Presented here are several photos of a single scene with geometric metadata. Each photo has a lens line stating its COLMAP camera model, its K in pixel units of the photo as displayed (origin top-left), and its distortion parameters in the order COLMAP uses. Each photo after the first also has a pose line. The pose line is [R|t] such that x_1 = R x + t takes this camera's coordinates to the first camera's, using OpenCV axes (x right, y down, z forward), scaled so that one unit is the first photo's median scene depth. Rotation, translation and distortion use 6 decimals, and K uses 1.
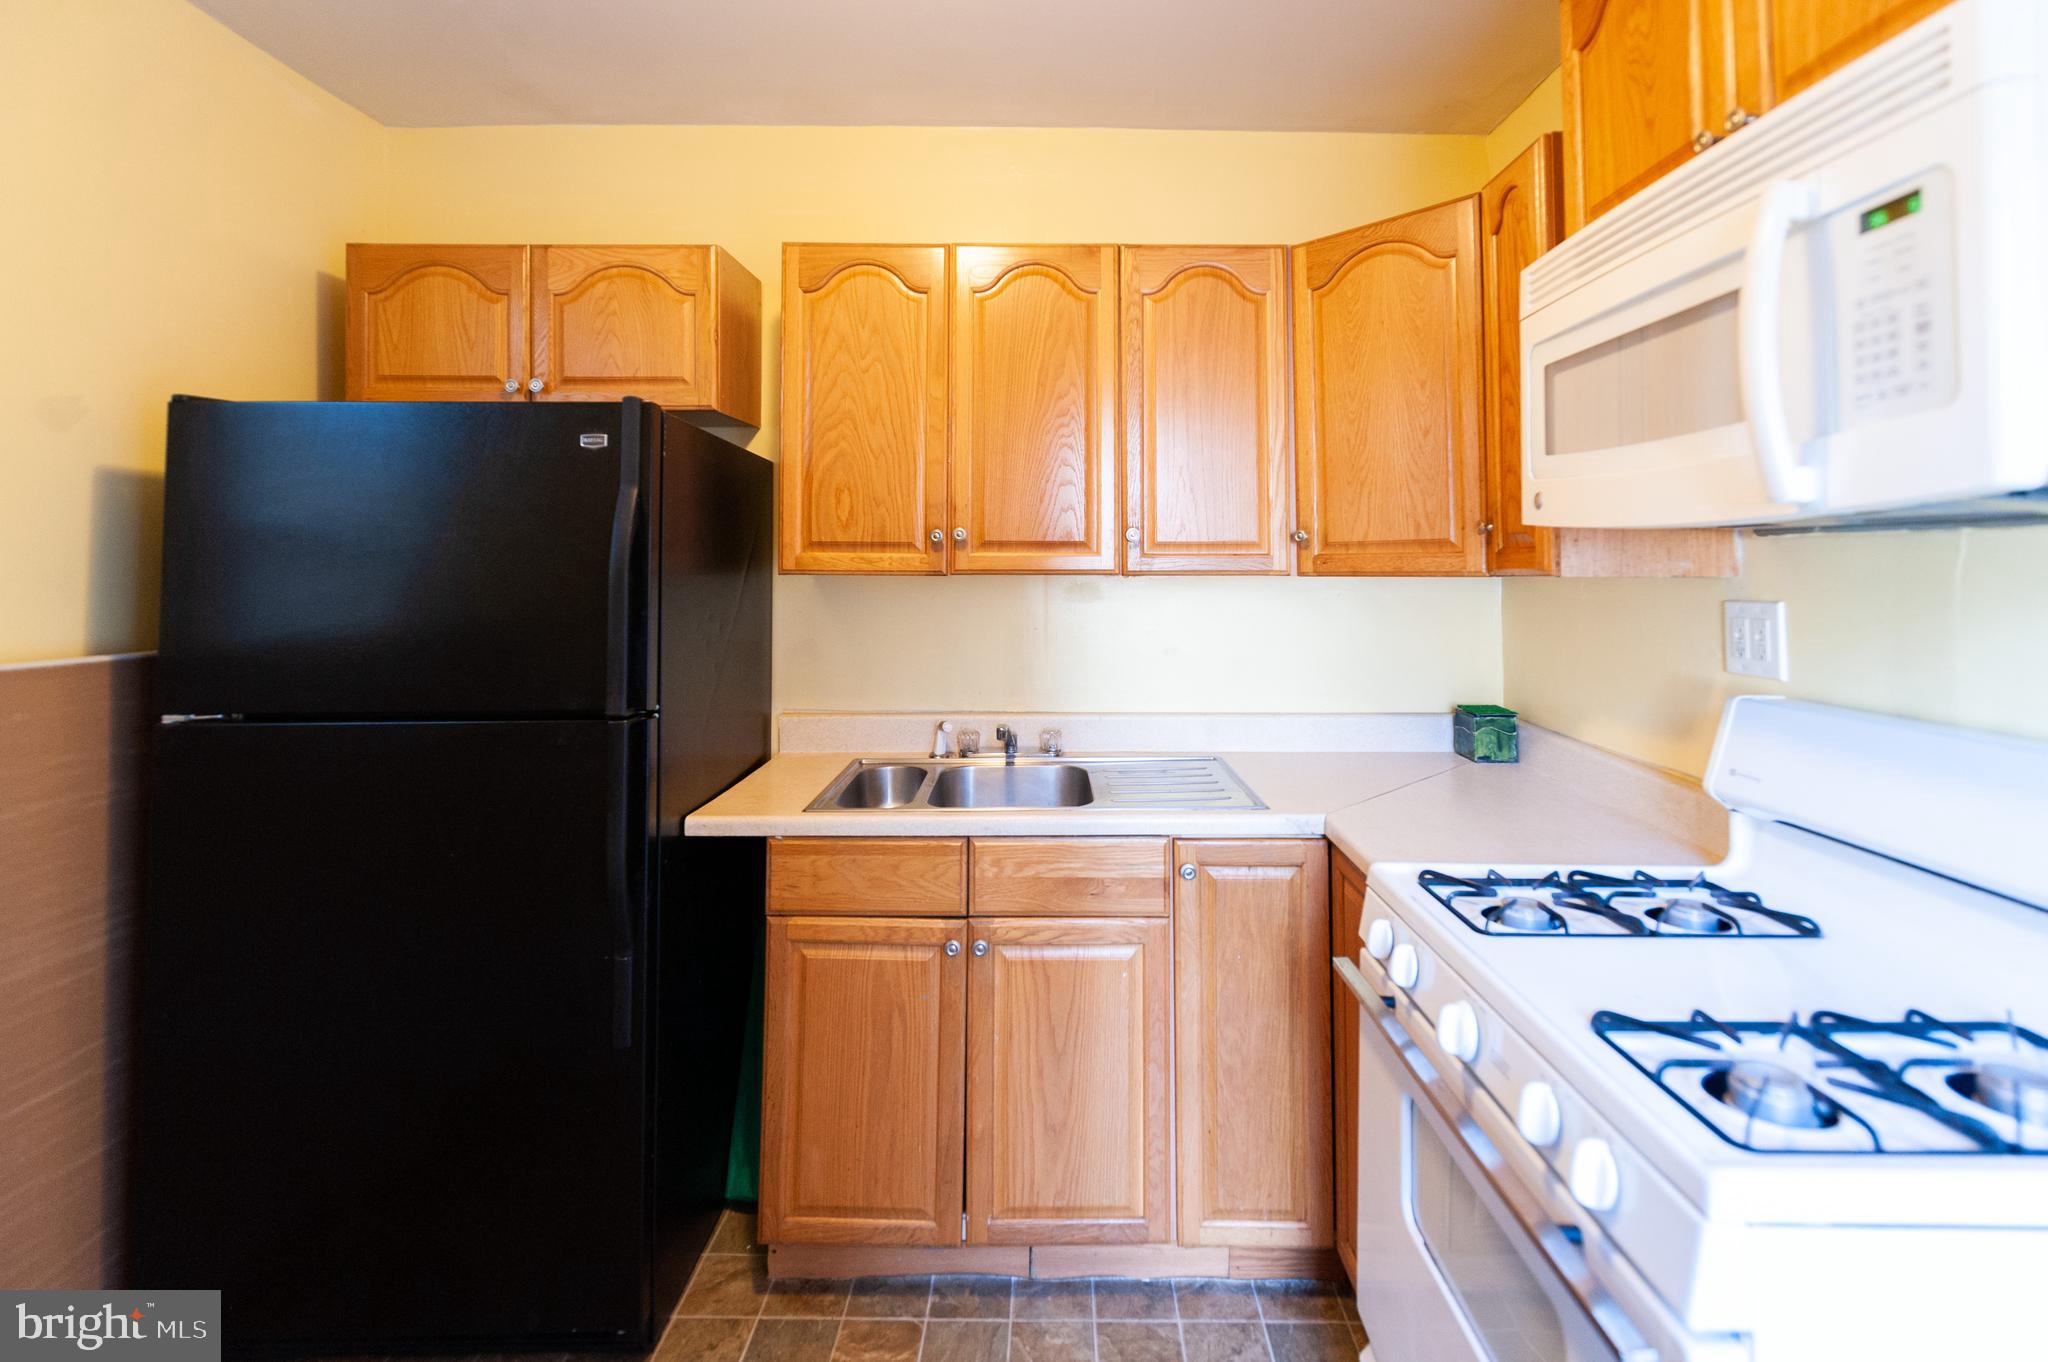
lens RADIAL K [[949.3, 0, 1028.5], [0, 949.3, 621.5], [0, 0, 1]] dist [0.002843, -0.000081]
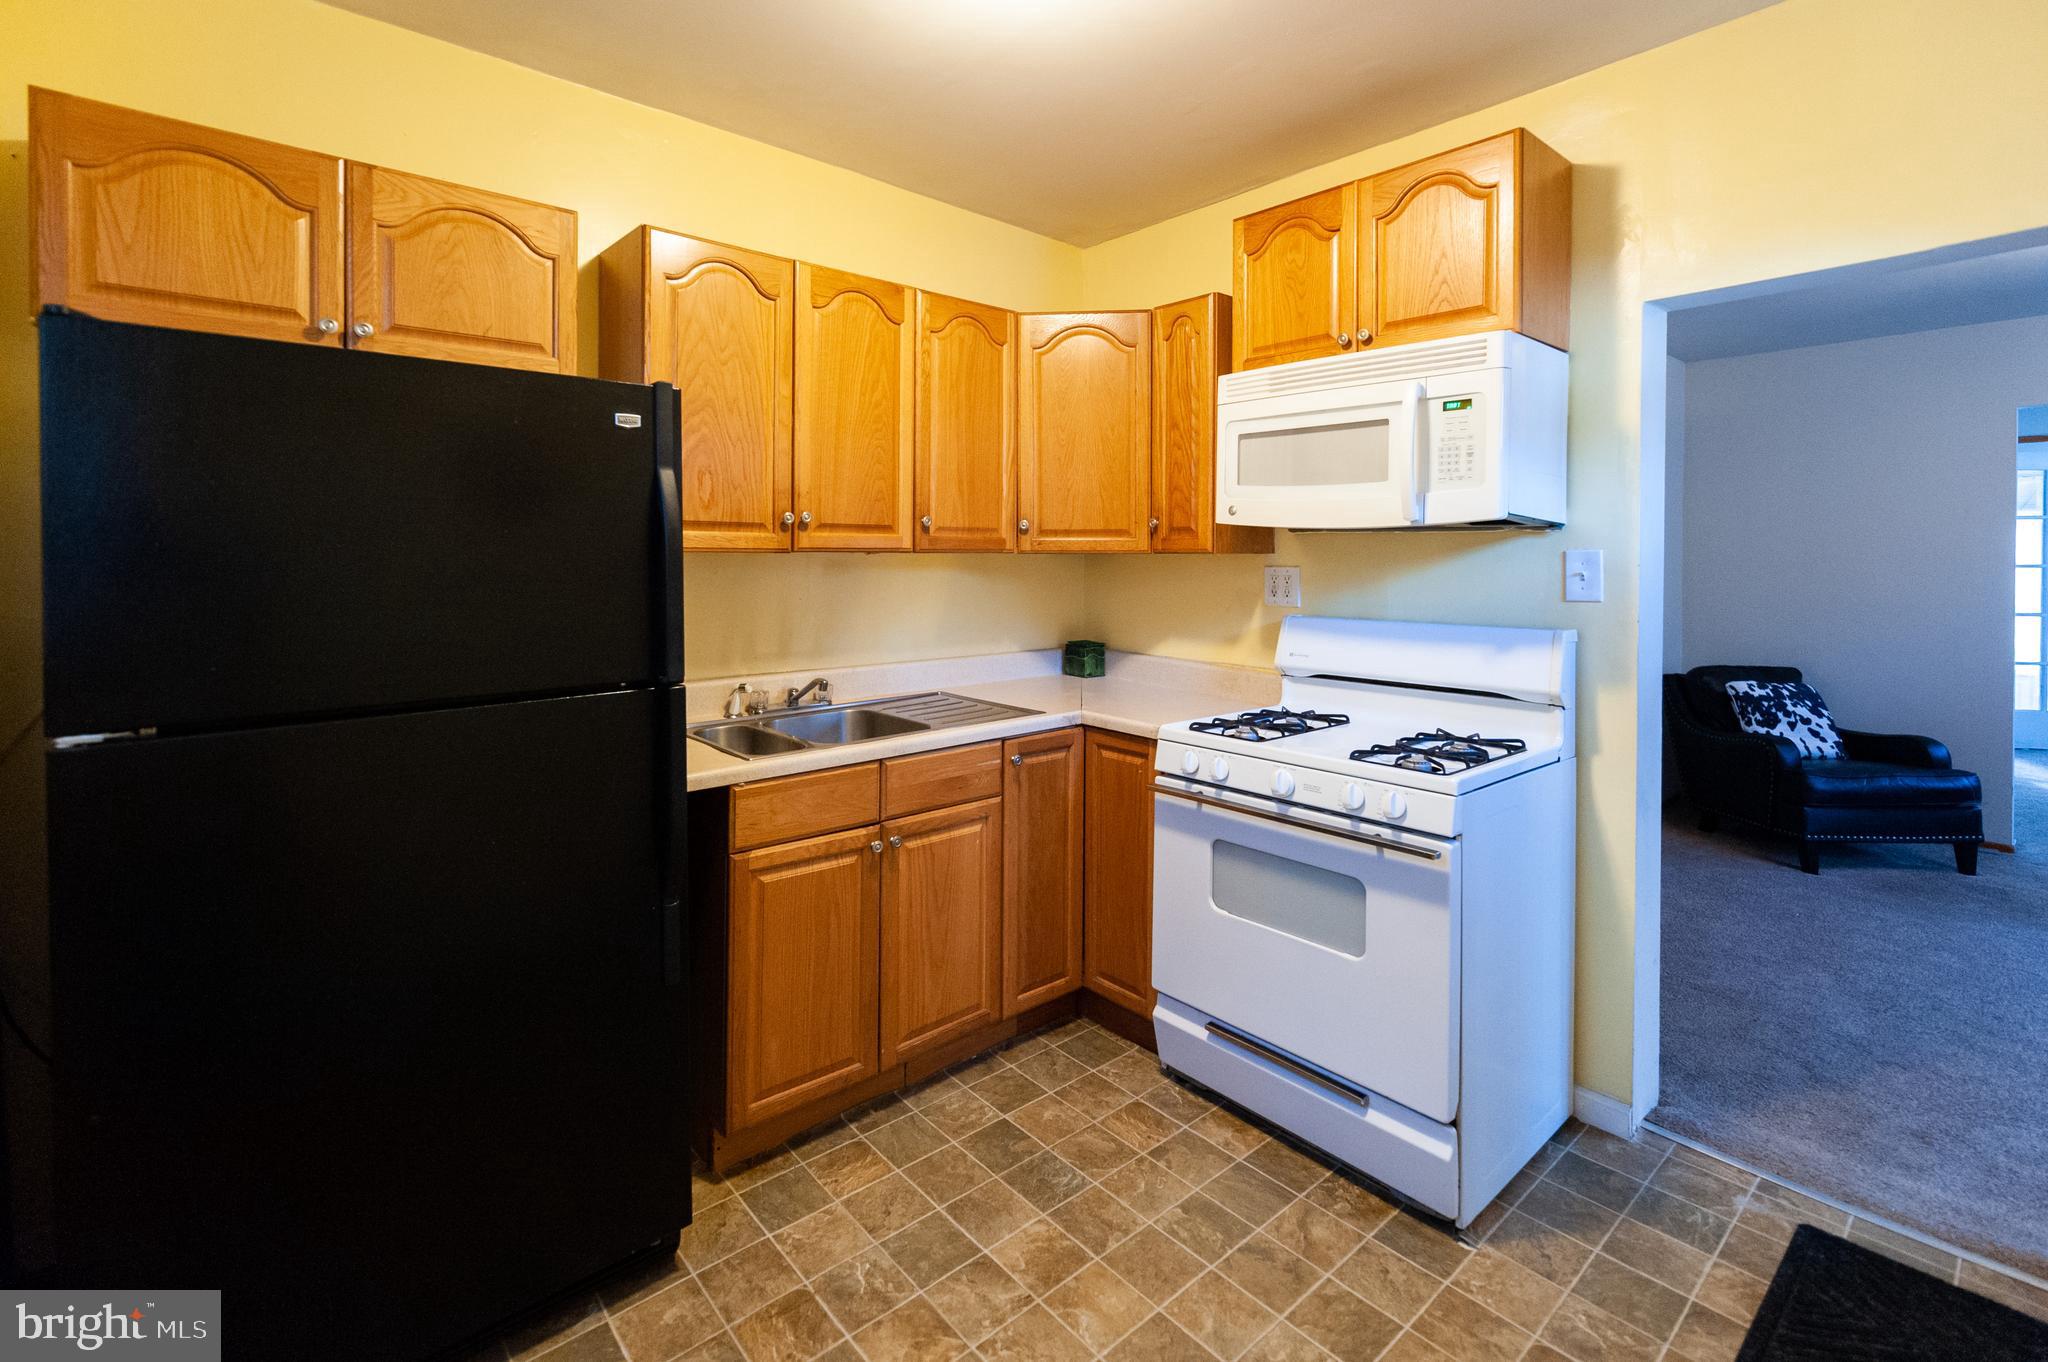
lens RADIAL K [[913.1, 0, 1024.0], [0, 913.1, 681.0], [0, 0, 1]] dist [-0.002198, -0.000722]
pose [[0.751627, -0.090108, 0.653404, -0.642545], [0.032293, 0.994464, 0.099994, 0.005362], [-0.658797, -0.054058, 0.750376, -0.034341]]
